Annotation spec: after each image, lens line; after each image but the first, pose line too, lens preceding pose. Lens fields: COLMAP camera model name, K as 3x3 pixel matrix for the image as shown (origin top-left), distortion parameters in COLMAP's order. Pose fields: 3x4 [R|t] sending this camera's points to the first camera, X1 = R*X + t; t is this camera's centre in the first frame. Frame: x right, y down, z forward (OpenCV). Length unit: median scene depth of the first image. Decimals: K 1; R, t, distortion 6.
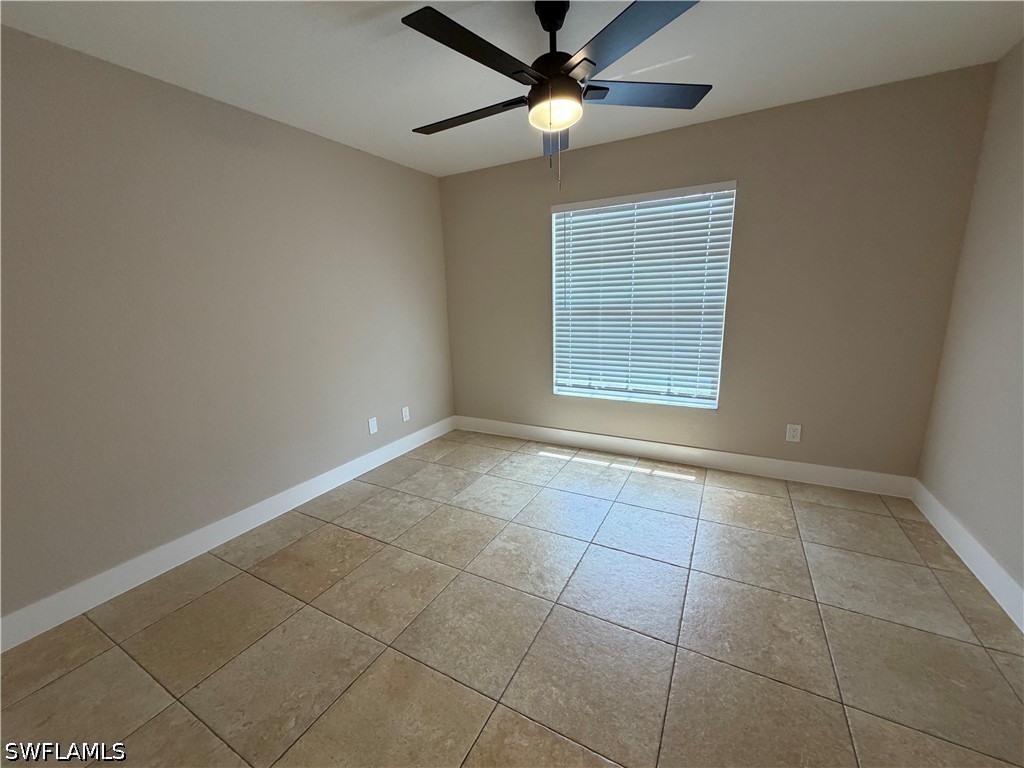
lens RADIAL K [[408.7, 0, 509.5], [0, 408.7, 384.1], [0, 0, 1]] dist [0.000737, -0.000045]
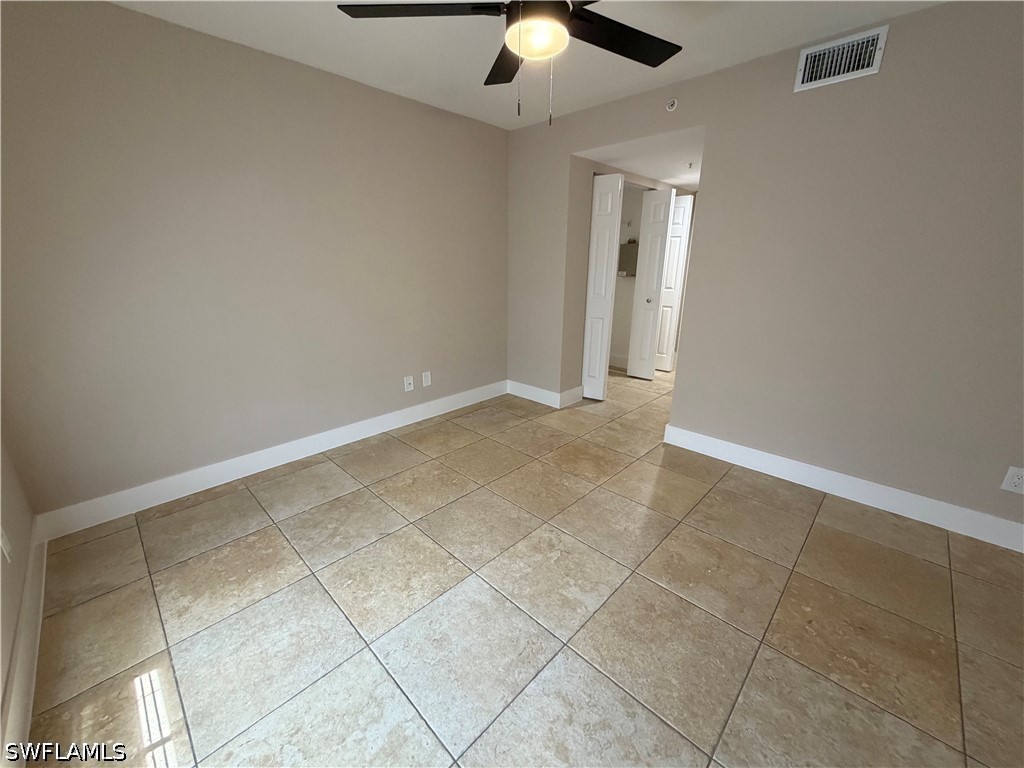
lens RADIAL K [[408.7, 0, 509.5], [0, 408.7, 384.1], [0, 0, 1]] dist [0.000737, -0.000045]
pose [[-0.962422, -0.047114, 0.267441, -0.065001], [0.087968, 0.877643, 0.471174, -0.301557], [-0.256917, 0.476994, -0.840518, 1.433792]]
